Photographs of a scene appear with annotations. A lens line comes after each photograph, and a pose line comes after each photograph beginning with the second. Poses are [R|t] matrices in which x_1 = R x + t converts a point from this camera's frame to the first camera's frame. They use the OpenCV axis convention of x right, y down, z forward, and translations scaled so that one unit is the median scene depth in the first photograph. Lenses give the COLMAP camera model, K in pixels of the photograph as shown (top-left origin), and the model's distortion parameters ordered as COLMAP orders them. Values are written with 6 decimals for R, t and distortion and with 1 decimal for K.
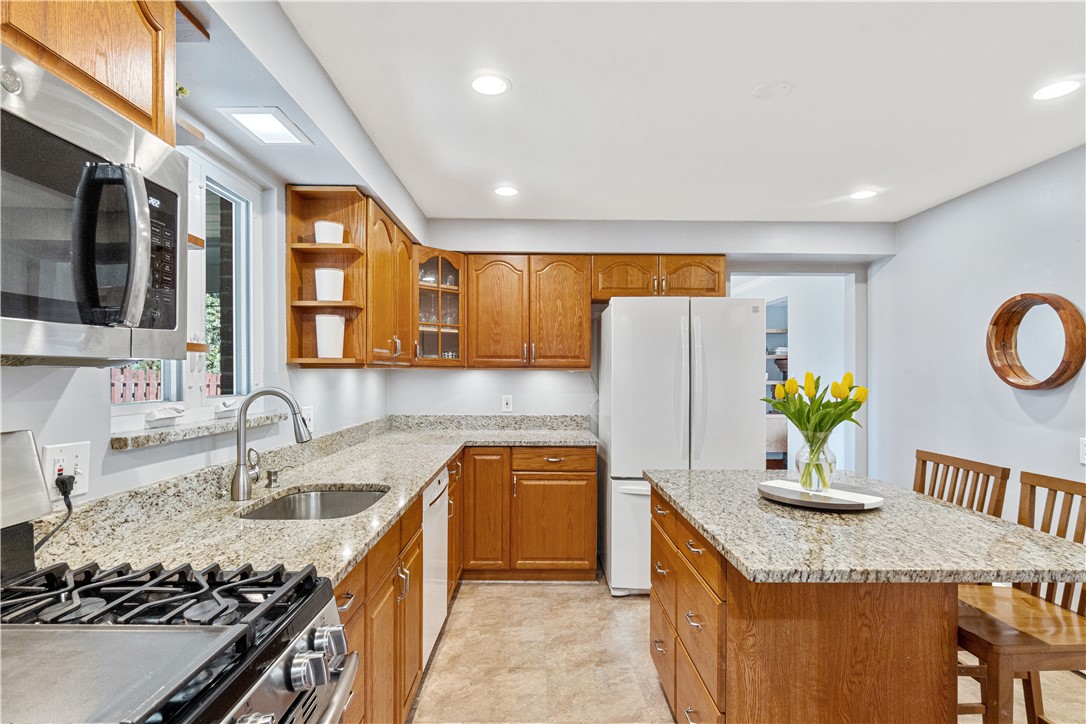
lens RADIAL K [[560.0, 0, 543.8], [0, 560.0, 372.3], [0, 0, 1]] dist [-0.002488, 0.000037]
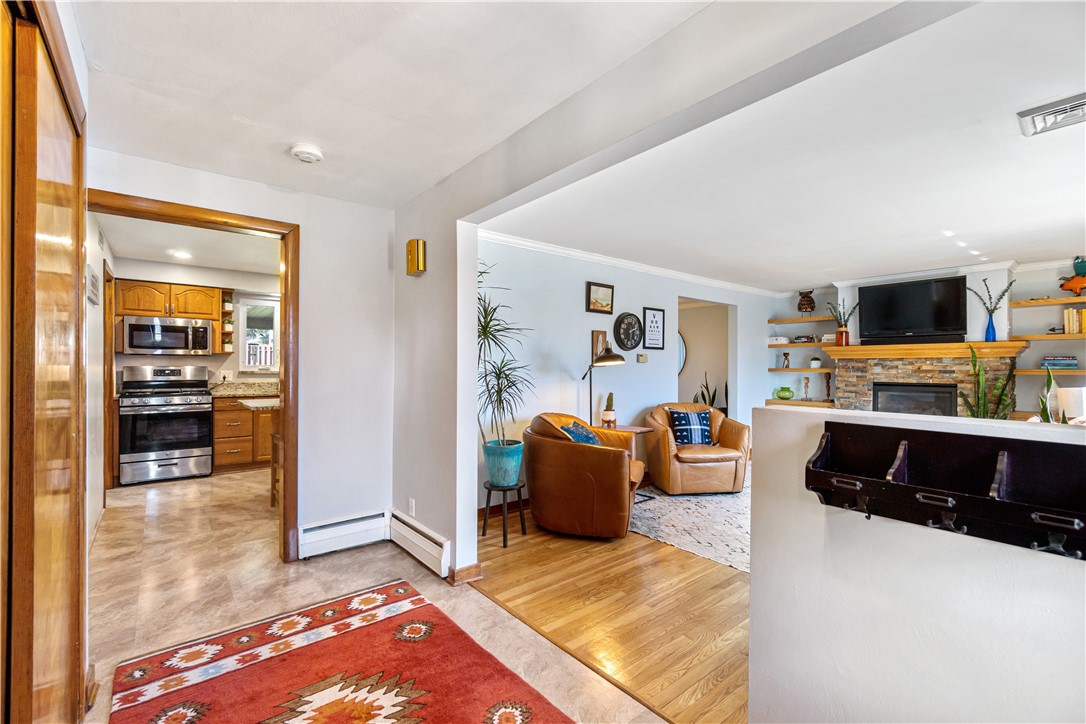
lens RADIAL K [[460.2, 0, 529.7], [0, 460.2, 367.7], [0, 0, 1]] dist [0.000476, 0.000141]
pose [[0.618640, -0.001362, -0.785673, 1.965439], [-0.001226, 0.999996, -0.002699, 0.046329], [0.785674, 0.002634, 0.618636, 0.242502]]
